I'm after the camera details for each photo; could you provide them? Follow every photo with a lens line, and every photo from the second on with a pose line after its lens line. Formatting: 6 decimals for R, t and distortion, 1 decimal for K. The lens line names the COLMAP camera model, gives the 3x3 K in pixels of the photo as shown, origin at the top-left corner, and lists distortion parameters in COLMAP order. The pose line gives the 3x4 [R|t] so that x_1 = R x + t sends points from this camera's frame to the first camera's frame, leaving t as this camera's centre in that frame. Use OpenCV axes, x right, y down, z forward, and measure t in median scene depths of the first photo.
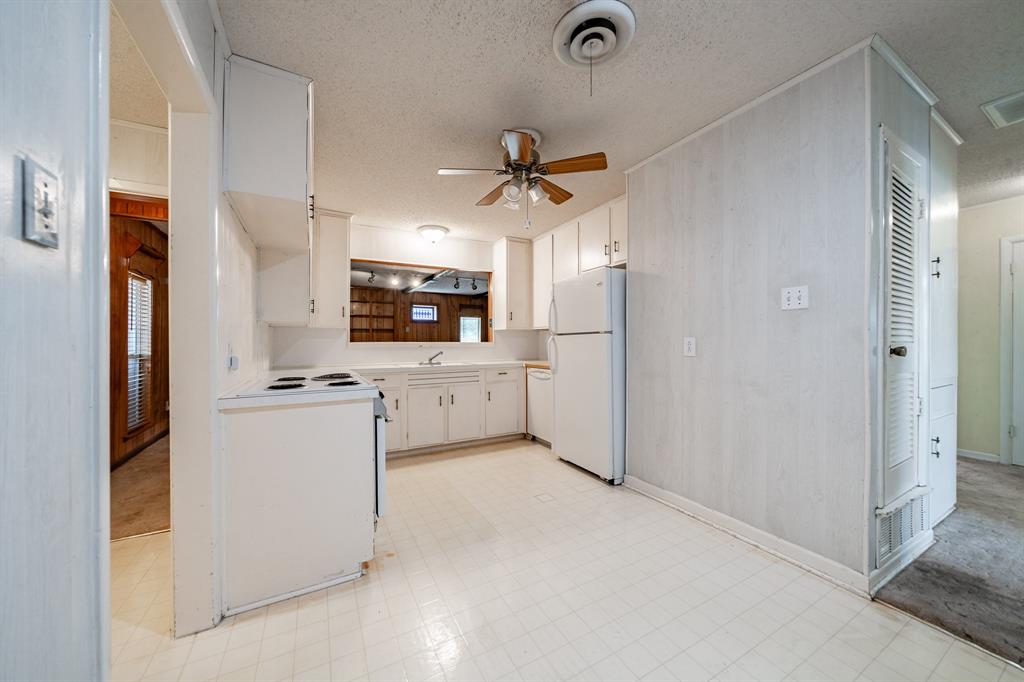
lens RADIAL K [[352.3, 0, 503.0], [0, 352.3, 346.8], [0, 0, 1]] dist [-0.000742, 0.000048]
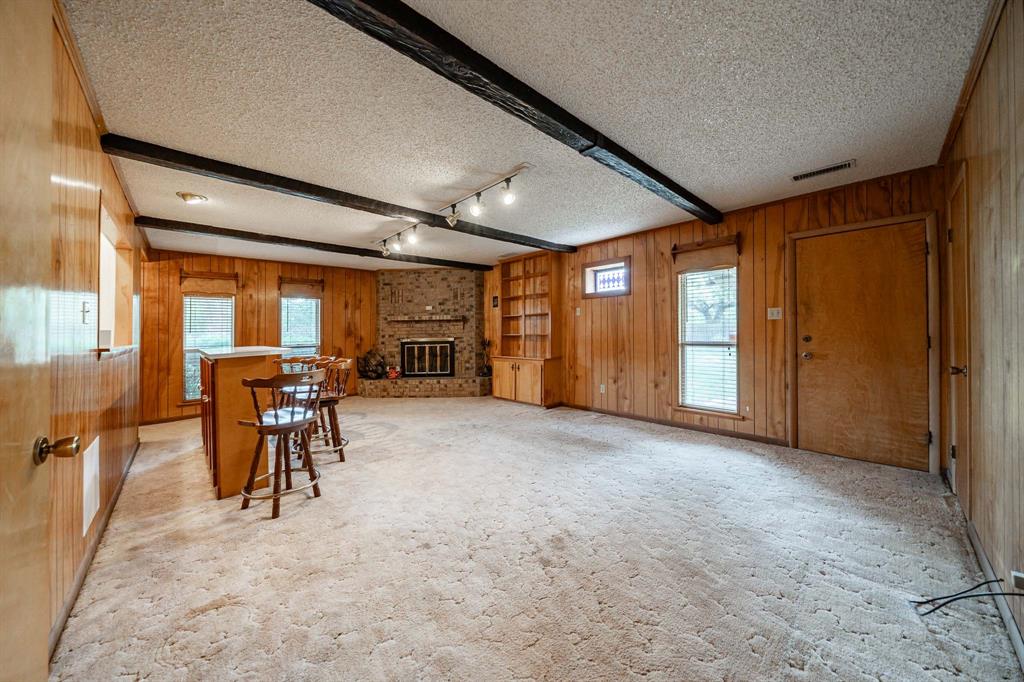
lens RADIAL K [[352.3, 0, 514.8], [0, 352.3, 299.5], [0, 0, 1]] dist [-0.000742, 0.000048]
pose [[0.258083, -0.081674, -0.962664, 0.604822], [0.014186, 0.996633, -0.080753, -0.053339], [0.966019, 0.007184, 0.258373, 1.702009]]
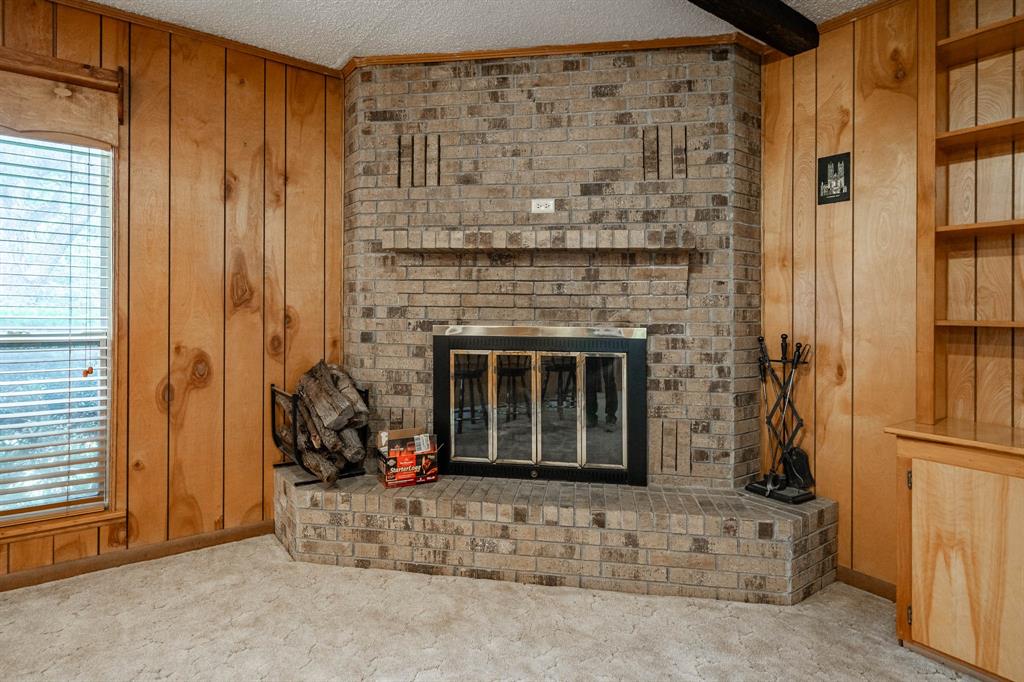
lens RADIAL K [[533.6, 0, 520.9], [0, 533.6, 302.6], [0, 0, 1]] dist [-0.002946, 0.000708]
pose [[0.154198, -0.005747, -0.988023, -0.521445], [-0.017278, 0.999814, -0.008512, -0.031806], [0.987889, 0.018384, 0.154070, 1.615905]]
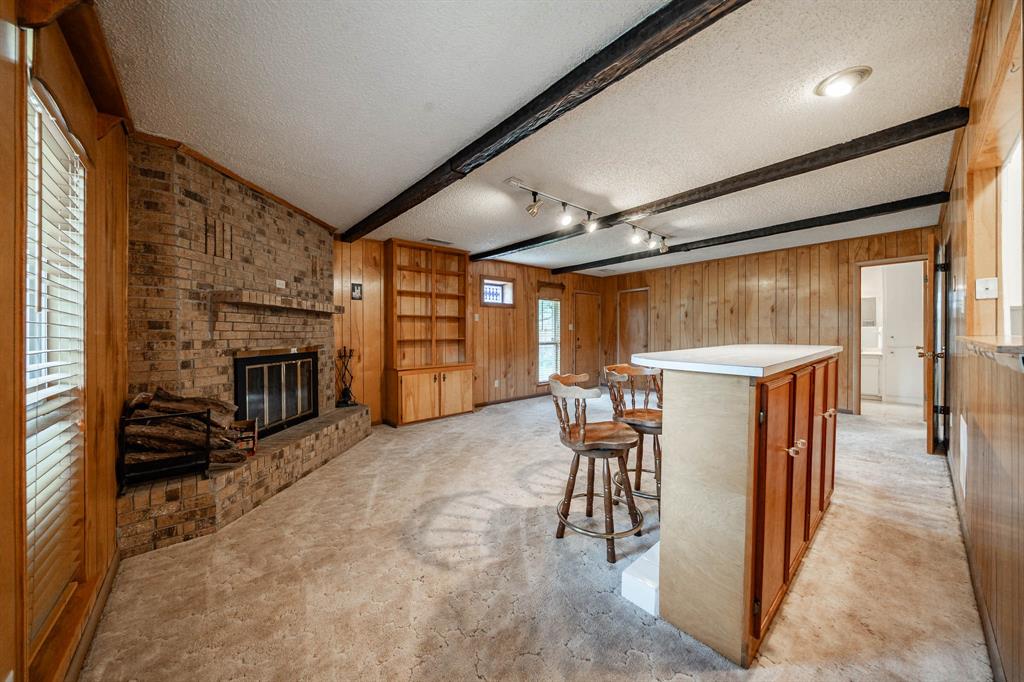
lens RADIAL K [[352.3, 0, 487.1], [0, 352.3, 320.1], [0, 0, 1]] dist [-0.000742, 0.000048]
pose [[0.982984, 0.004837, 0.183630, -0.848899], [0.003684, 0.998933, -0.046036, -0.034859], [-0.183656, 0.045929, 0.981917, 0.858695]]
